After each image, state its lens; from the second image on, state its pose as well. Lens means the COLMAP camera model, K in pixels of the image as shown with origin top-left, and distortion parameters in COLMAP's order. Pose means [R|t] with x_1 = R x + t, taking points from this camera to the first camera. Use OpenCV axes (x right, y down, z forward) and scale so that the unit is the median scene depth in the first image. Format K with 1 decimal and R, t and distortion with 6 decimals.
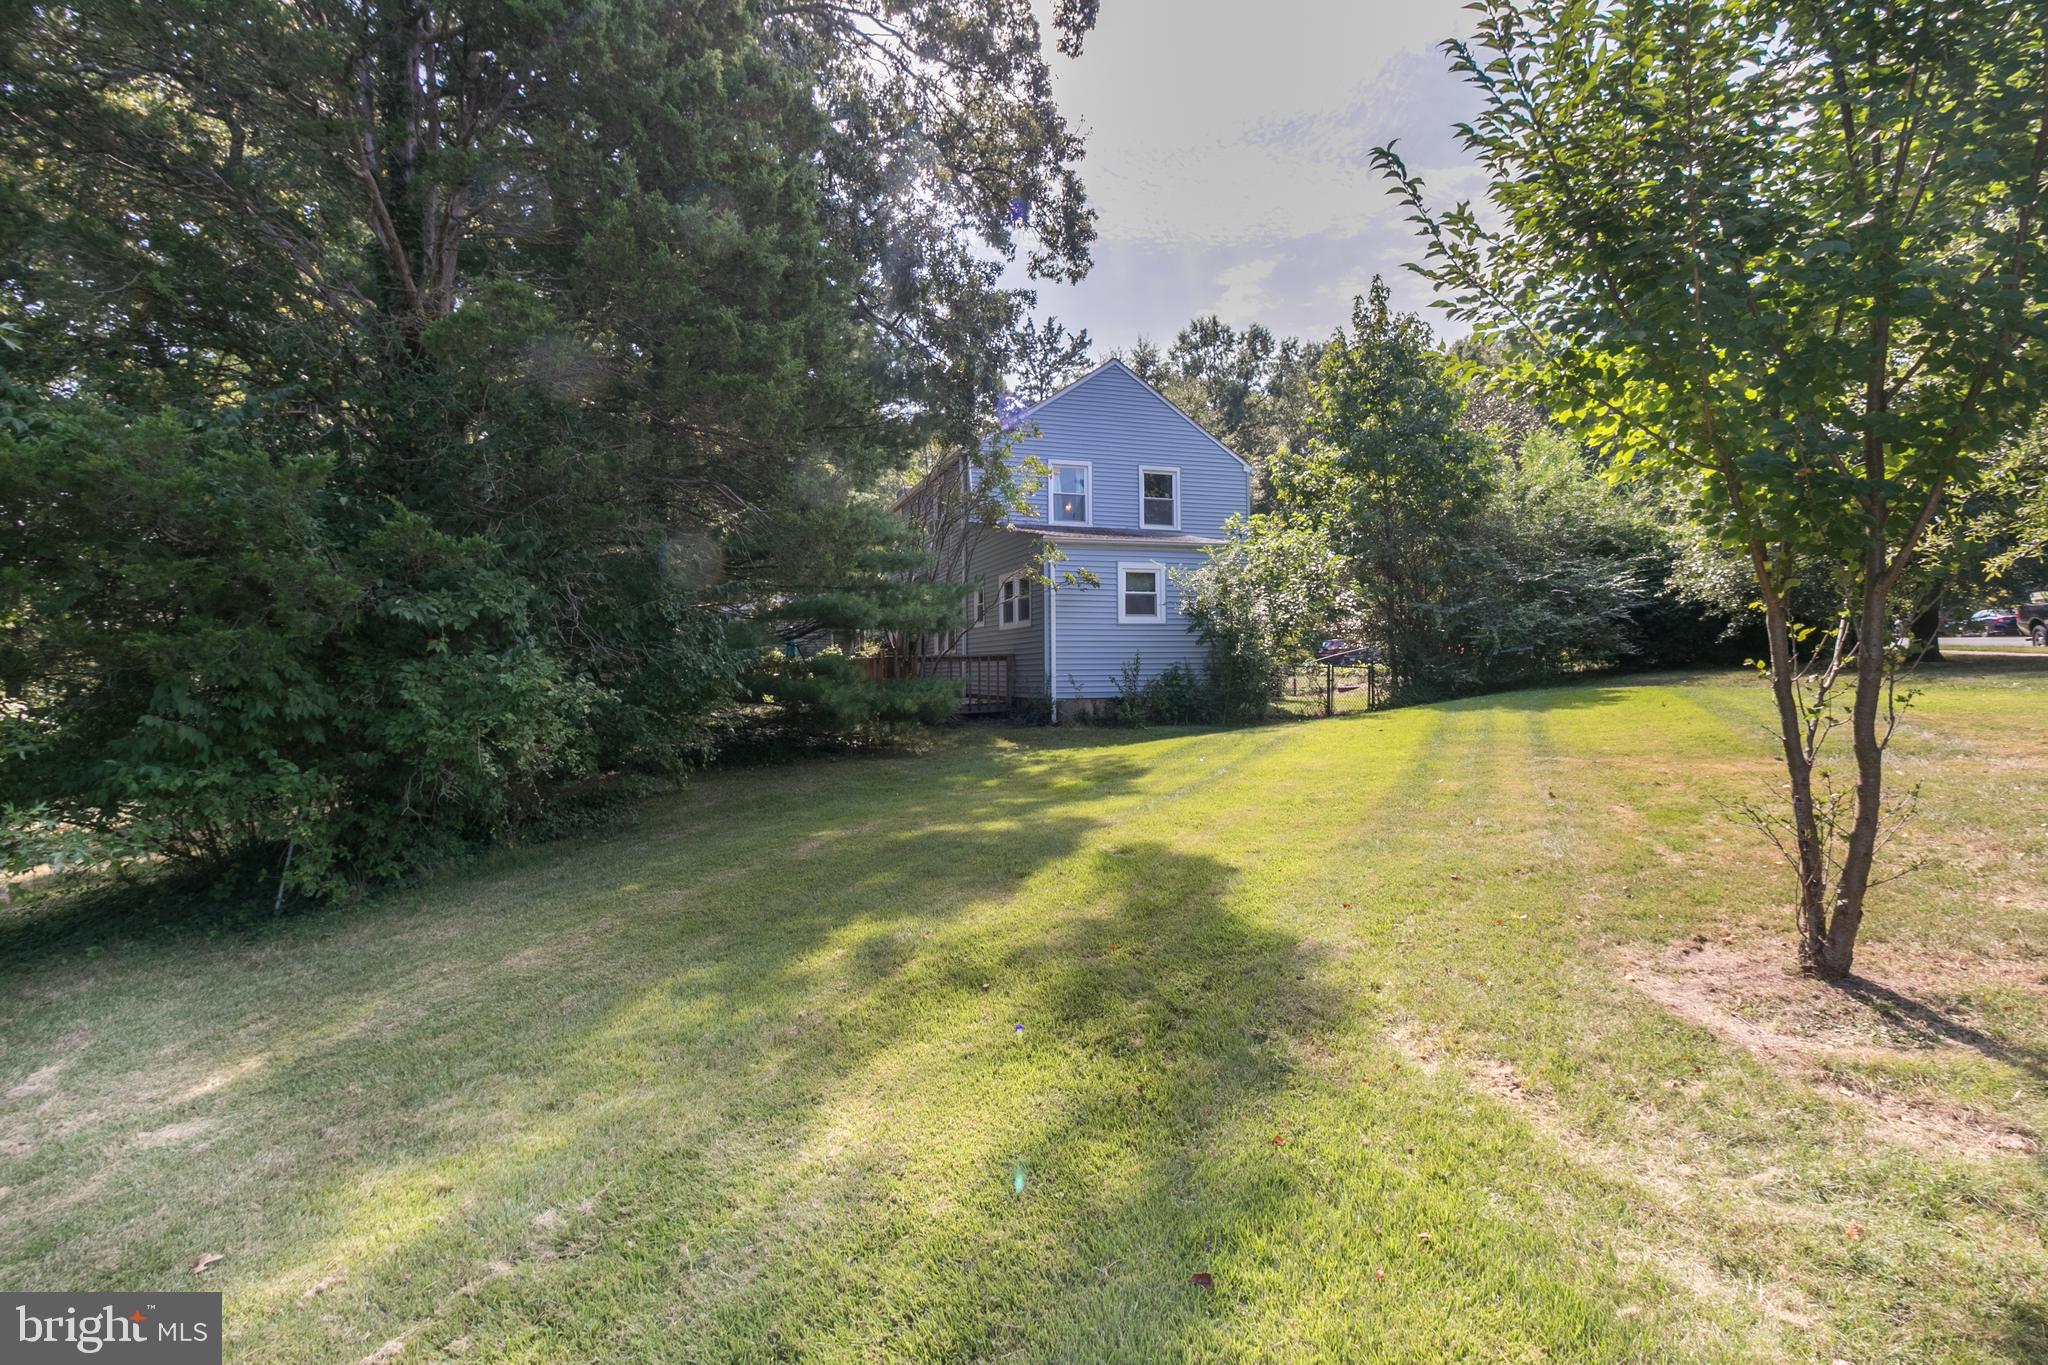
lens RADIAL K [[943.9, 0, 1022.2], [0, 943.9, 677.0], [0, 0, 1]] dist [0.000742, 0.000015]
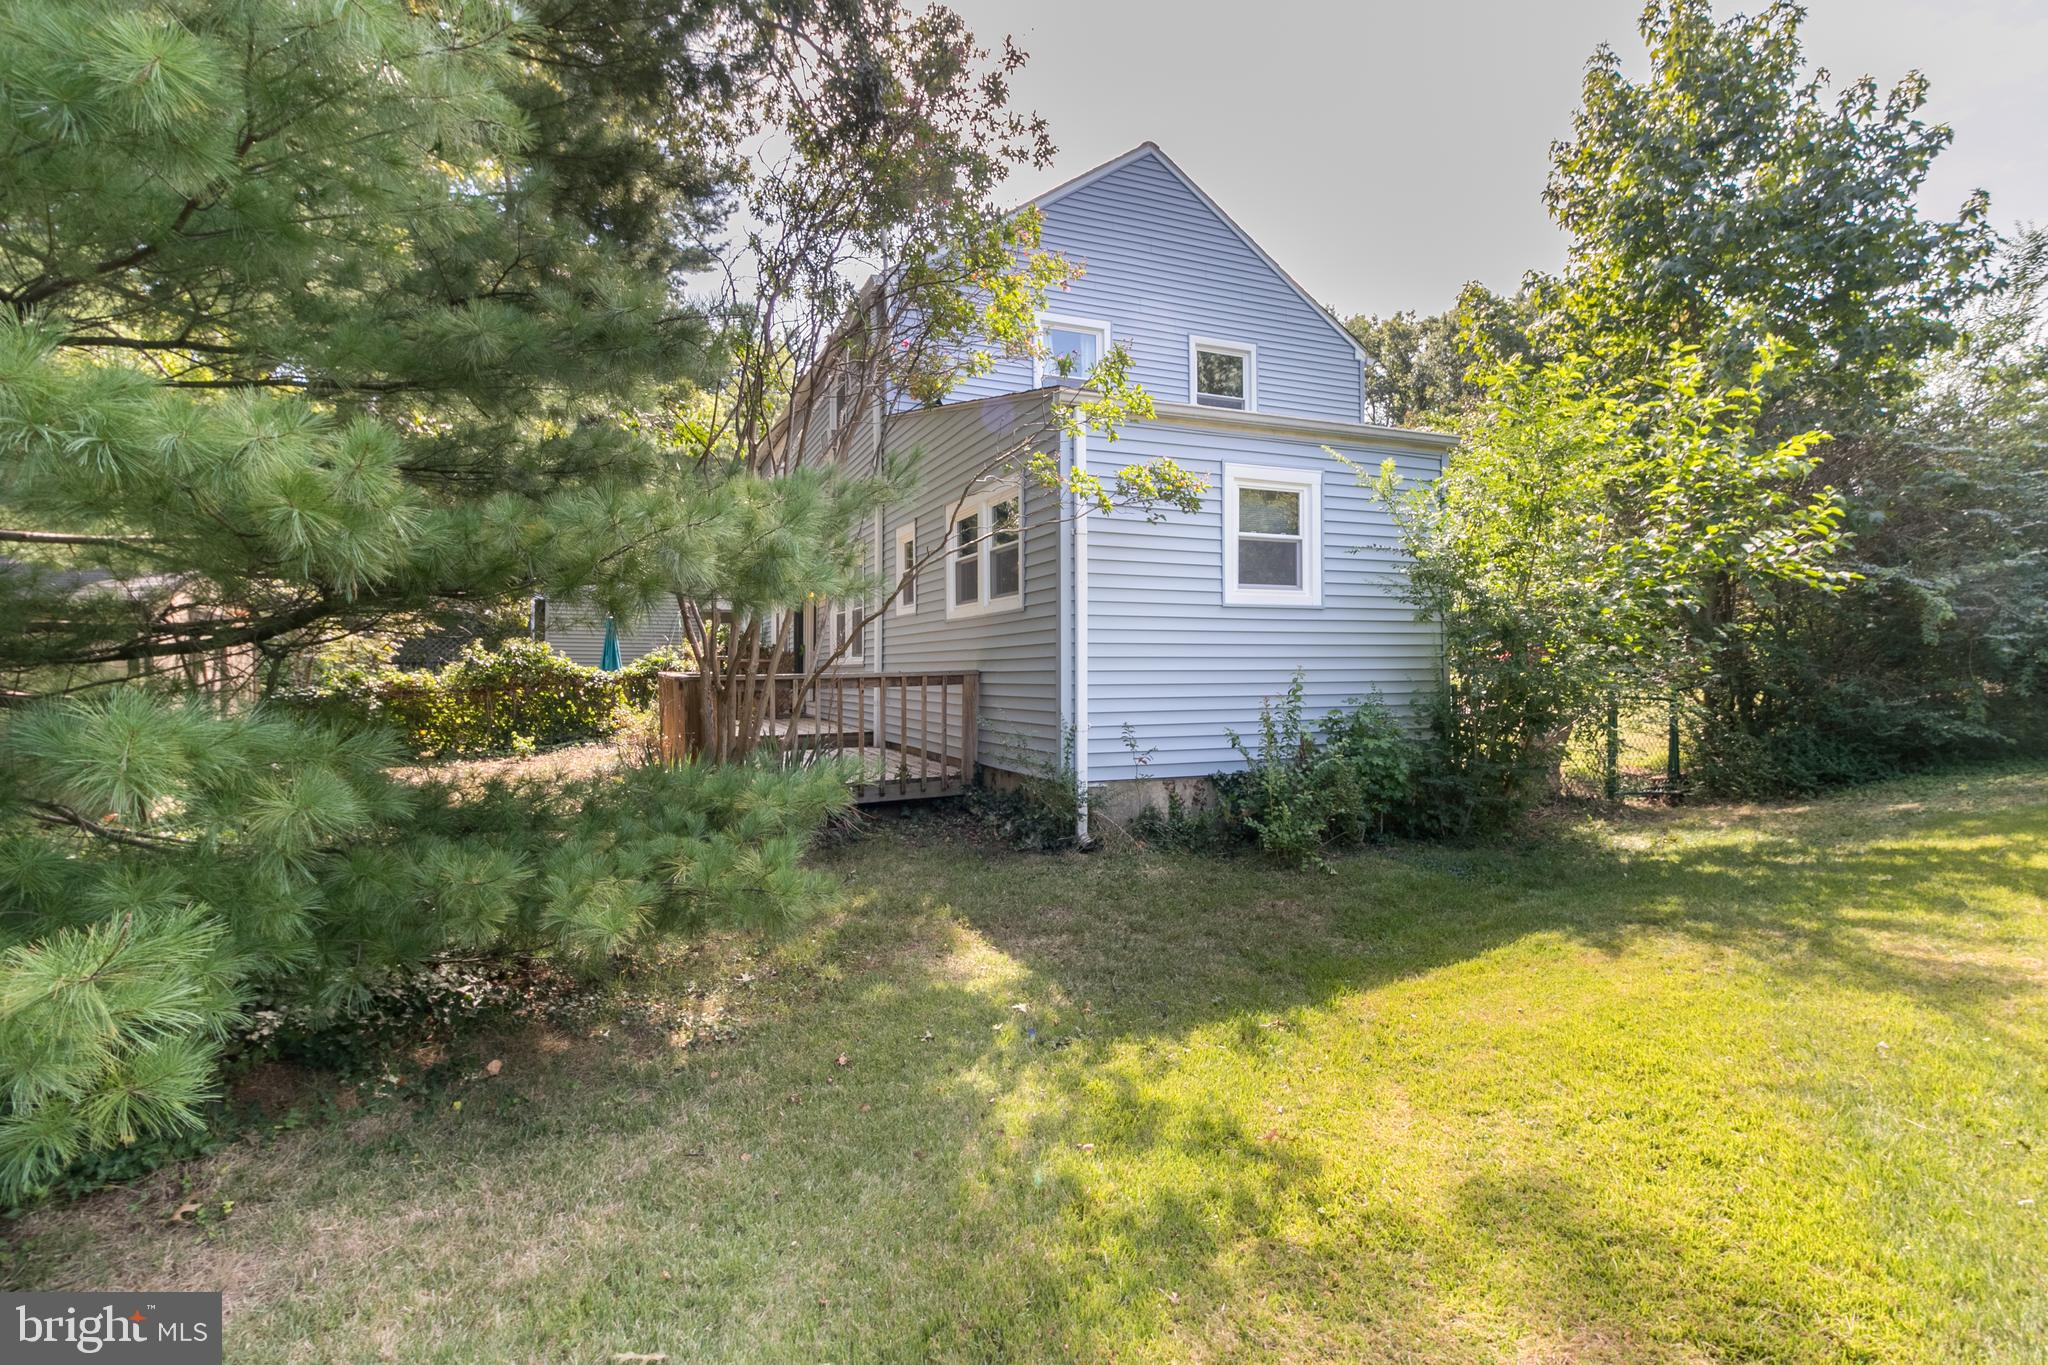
lens RADIAL K [[943.9, 0, 1021.1], [0, 943.9, 679.6], [0, 0, 1]] dist [0.000742, 0.000015]
pose [[0.998024, 0.000475, 0.062831, -0.018193], [-0.000570, 0.999999, 0.001494, -0.022302], [-0.062830, -0.001527, 0.998023, 0.566062]]
